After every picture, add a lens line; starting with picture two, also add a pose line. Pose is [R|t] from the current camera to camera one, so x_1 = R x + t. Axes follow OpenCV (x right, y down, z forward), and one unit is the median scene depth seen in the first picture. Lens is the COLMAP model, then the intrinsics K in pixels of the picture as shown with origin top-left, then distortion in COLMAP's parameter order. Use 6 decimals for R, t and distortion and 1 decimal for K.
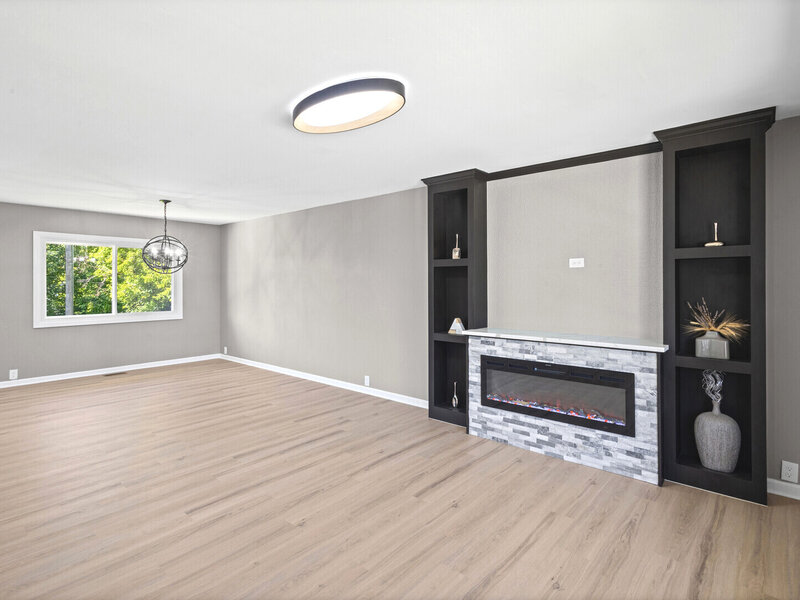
lens RADIAL K [[422.0, 0, 400.0], [0, 422.0, 286.2], [0, 0, 1]] dist [0.014370, 0.001010]
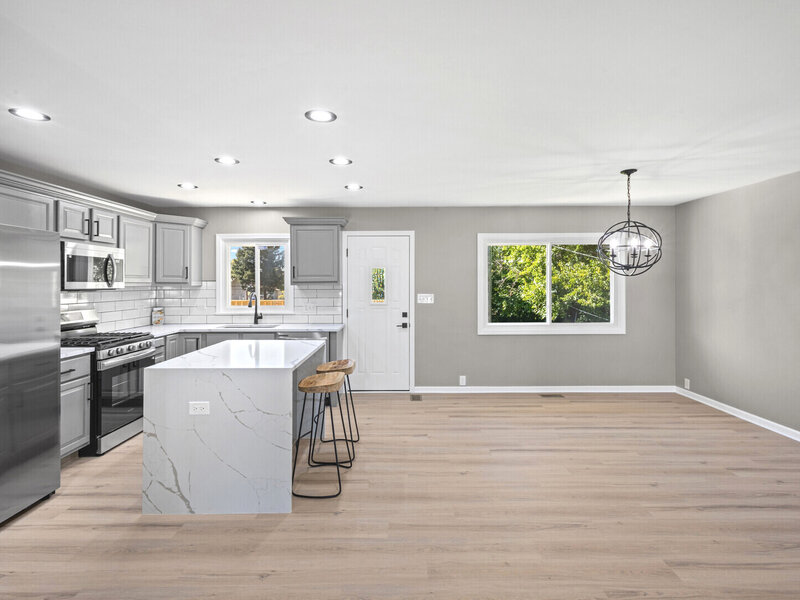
lens RADIAL K [[422.0, 0, 400.0], [0, 422.0, 286.2], [0, 0, 1]] dist [0.014370, 0.001010]
pose [[0.657051, 0.002894, -0.753840, -0.194905], [-0.000260, 0.999993, 0.003612, -0.010568], [0.753846, -0.002178, 0.657048, 0.185313]]
